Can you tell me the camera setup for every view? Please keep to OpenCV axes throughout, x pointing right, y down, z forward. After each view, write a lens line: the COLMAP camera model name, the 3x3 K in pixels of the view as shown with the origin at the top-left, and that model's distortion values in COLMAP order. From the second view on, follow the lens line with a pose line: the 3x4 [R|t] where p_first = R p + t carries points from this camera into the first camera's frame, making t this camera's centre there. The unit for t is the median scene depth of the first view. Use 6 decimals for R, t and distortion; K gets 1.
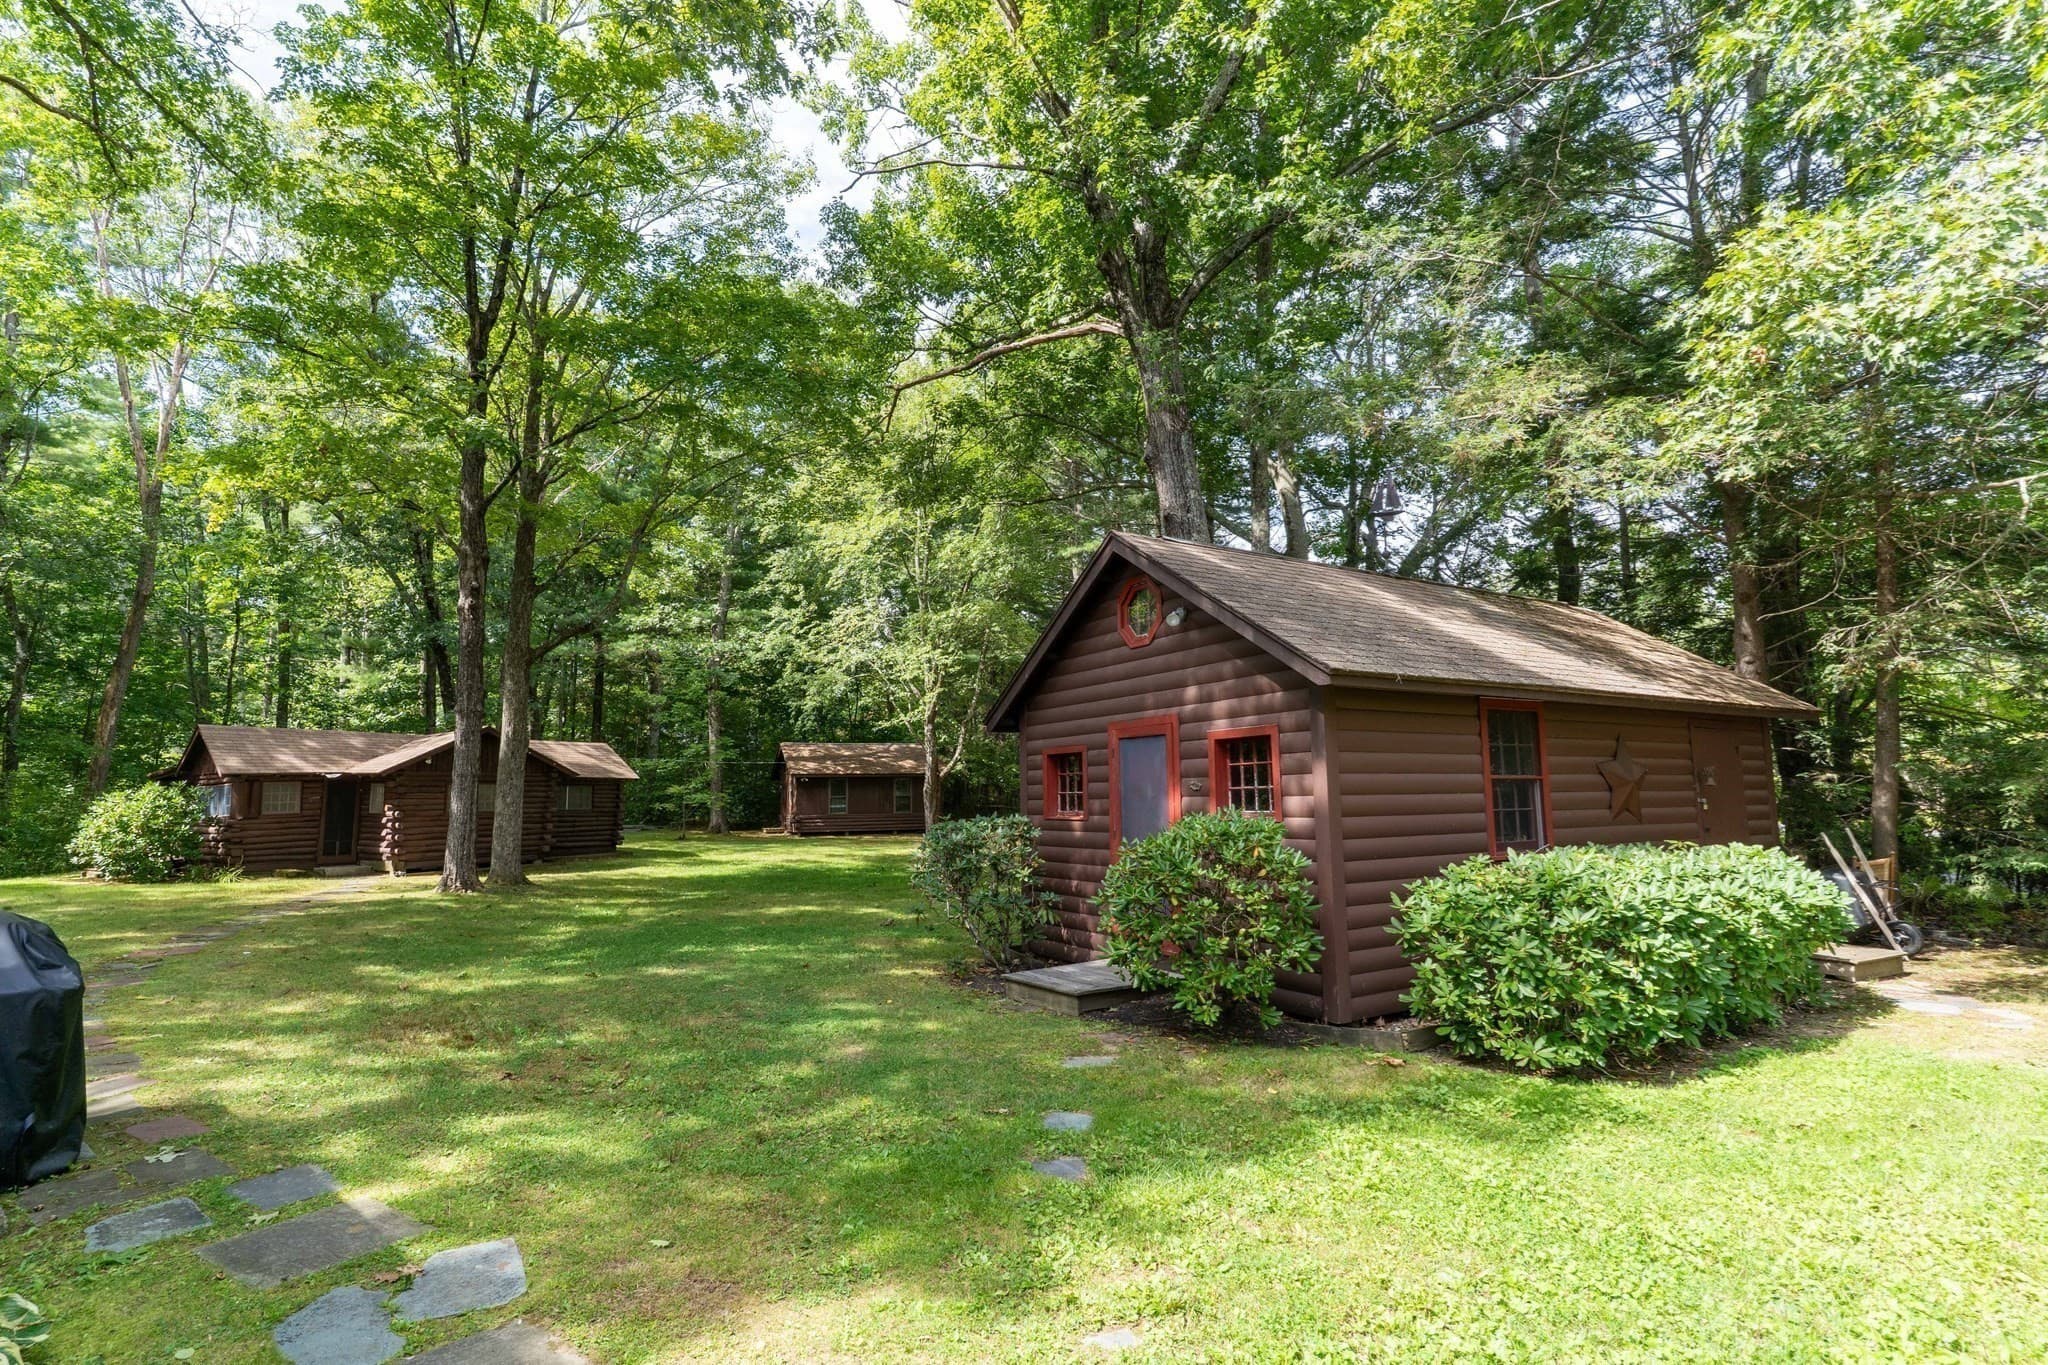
lens RADIAL K [[978.4, 0, 1024.0], [0, 978.4, 682.5], [0, 0, 1]] dist [0.001092, 0.000119]
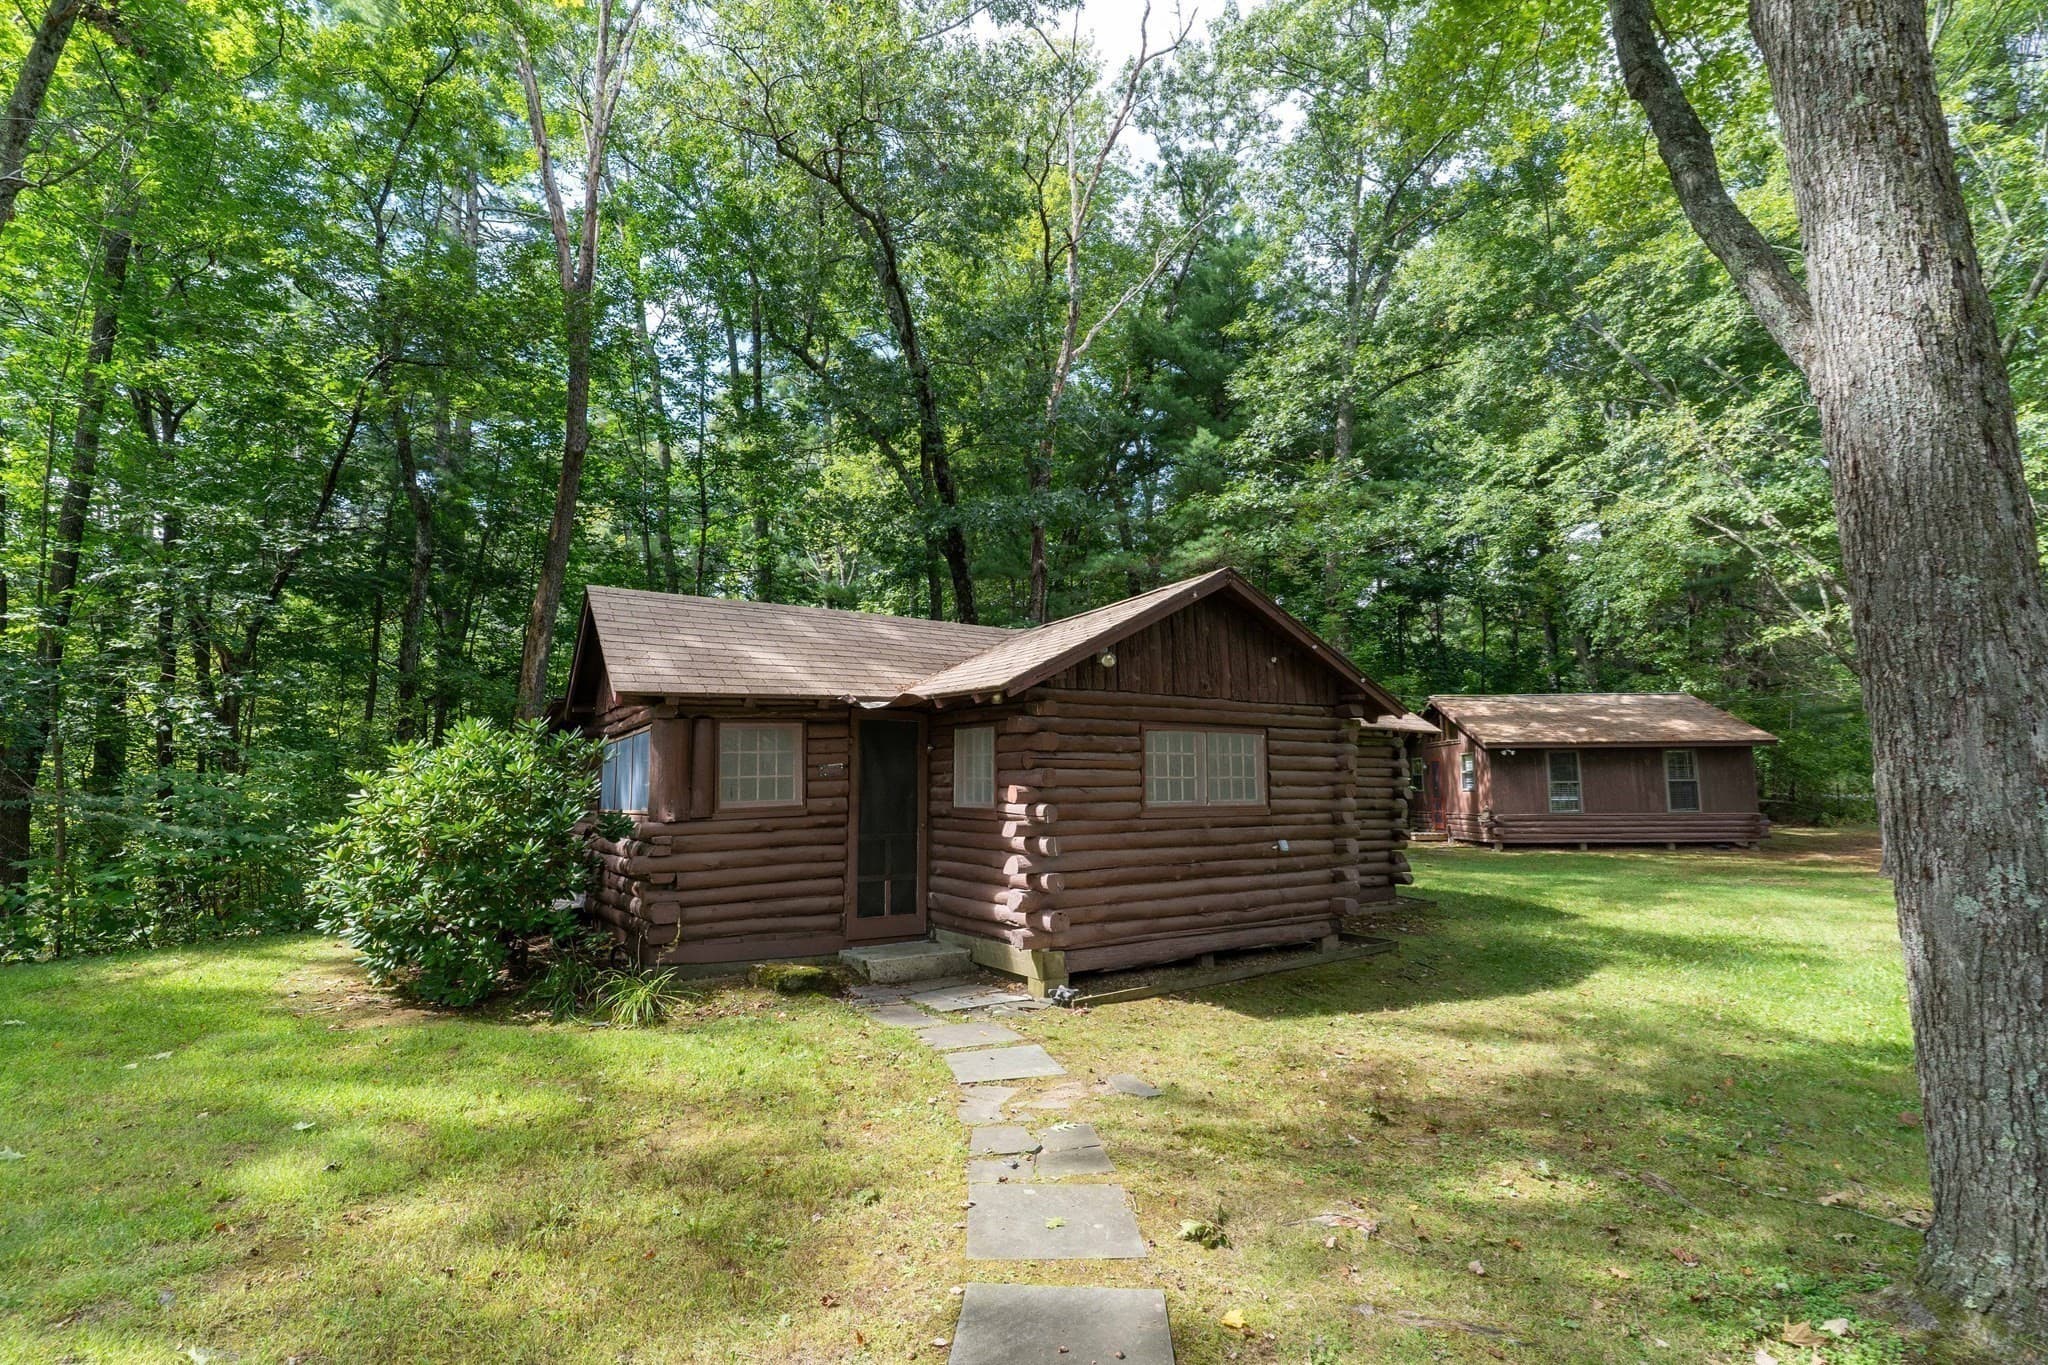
lens RADIAL K [[978.4, 0, 1024.0], [0, 978.4, 682.5], [0, 0, 1]] dist [0.001092, 0.000119]
pose [[0.923358, -0.032399, -0.382571, -0.513263], [0.036253, 0.999339, 0.002867, 0.087613], [0.382225, -0.016517, 0.923921, 0.682266]]
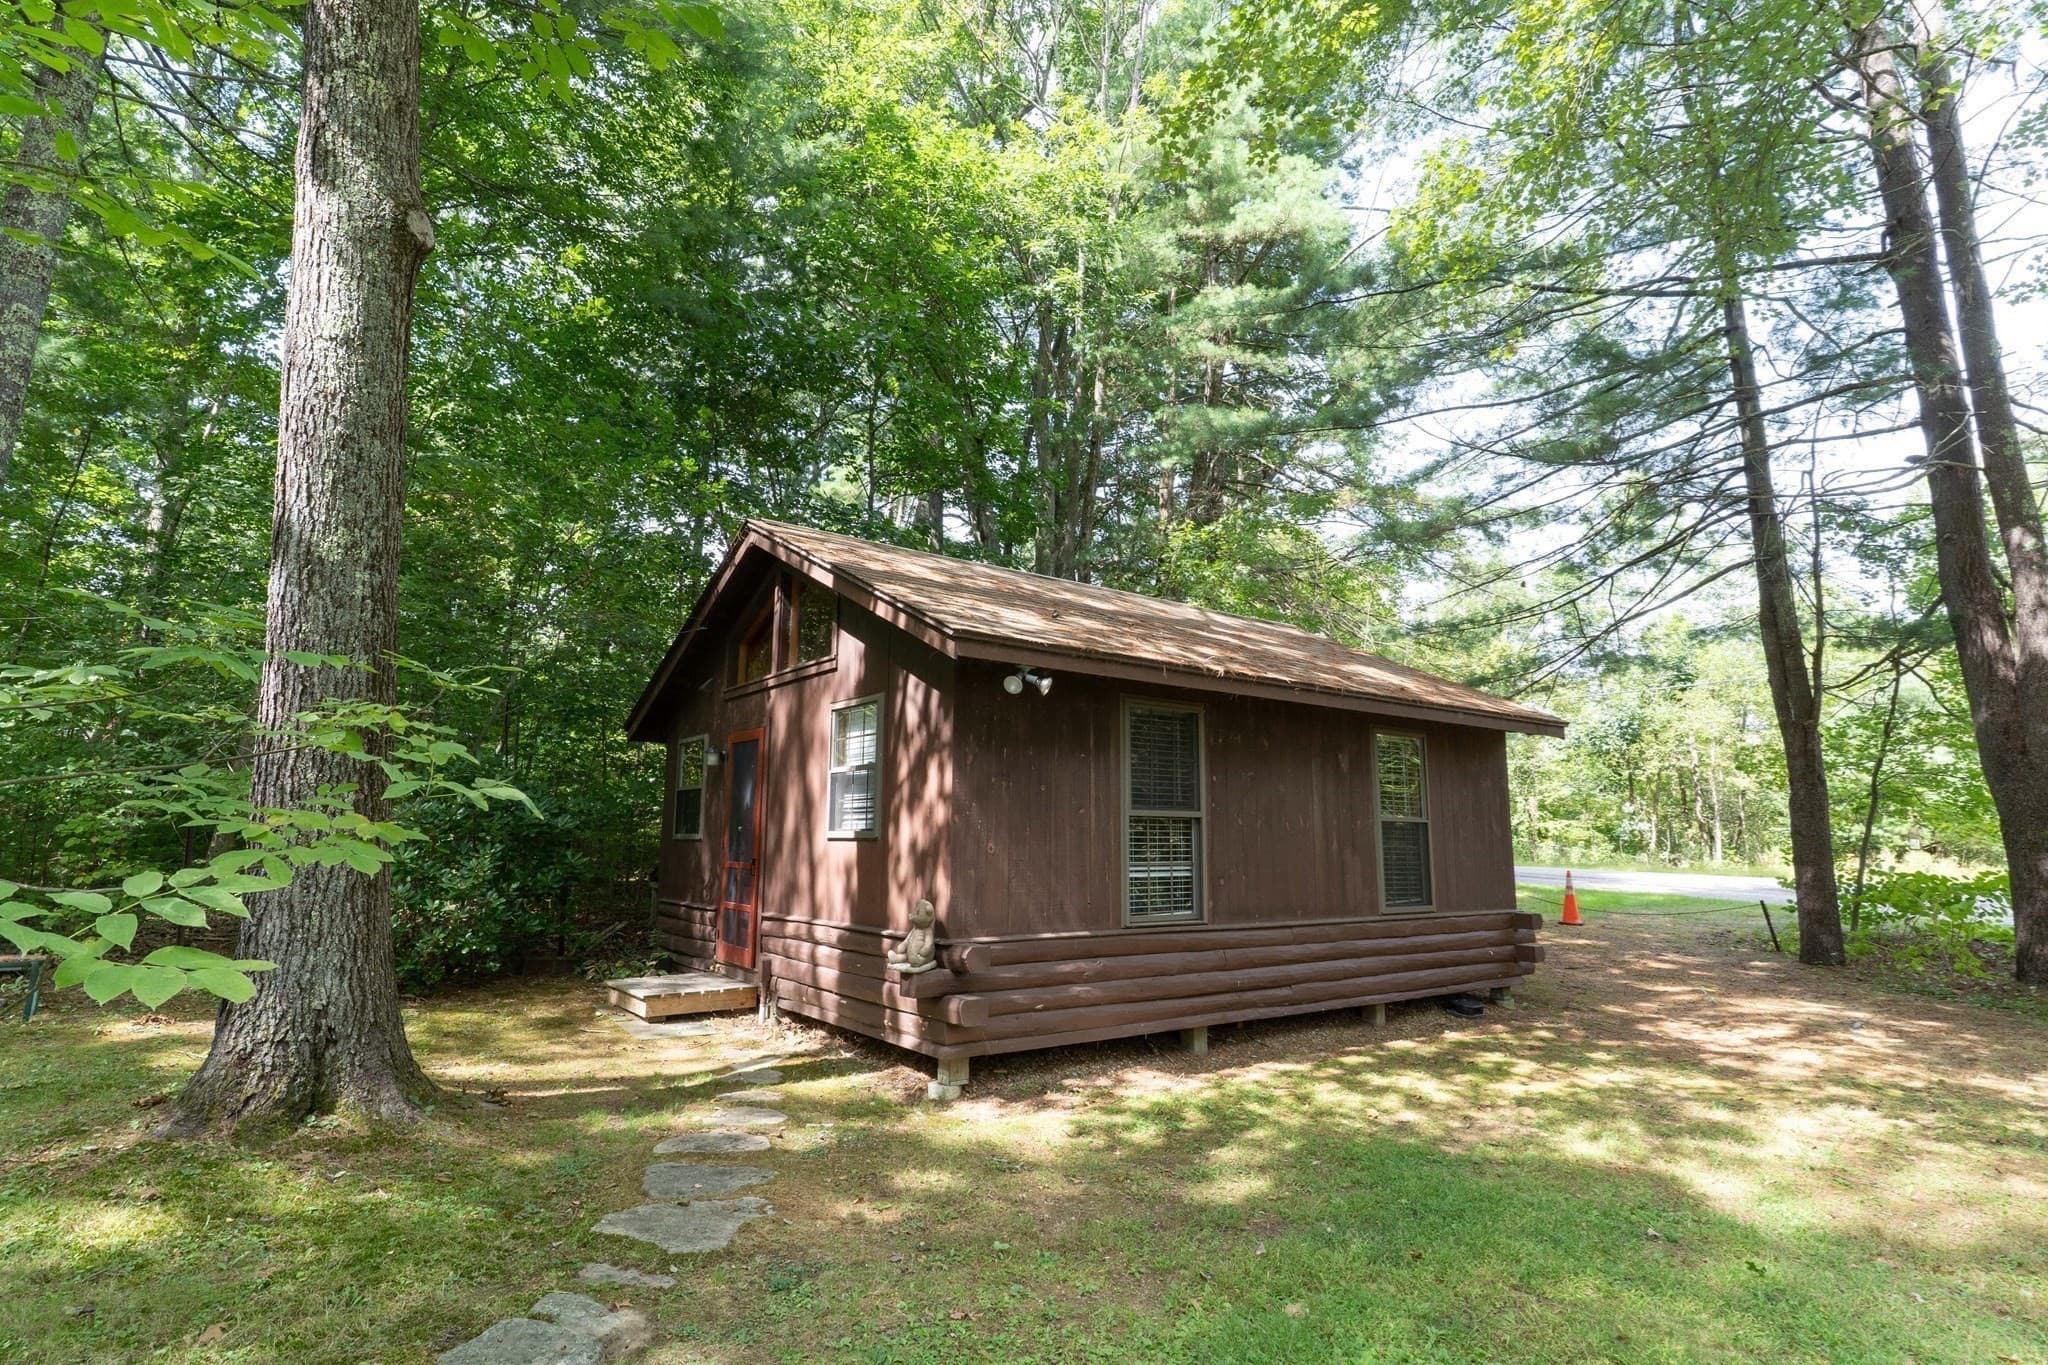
lens RADIAL K [[978.4, 0, 1024.0], [0, 978.4, 682.5], [0, 0, 1]] dist [0.001092, 0.000119]
pose [[0.964219, 0.070151, 0.255657, -0.504789], [-0.057808, 0.996785, -0.055486, 0.205885], [-0.258727, 0.038722, 0.965174, 1.661490]]
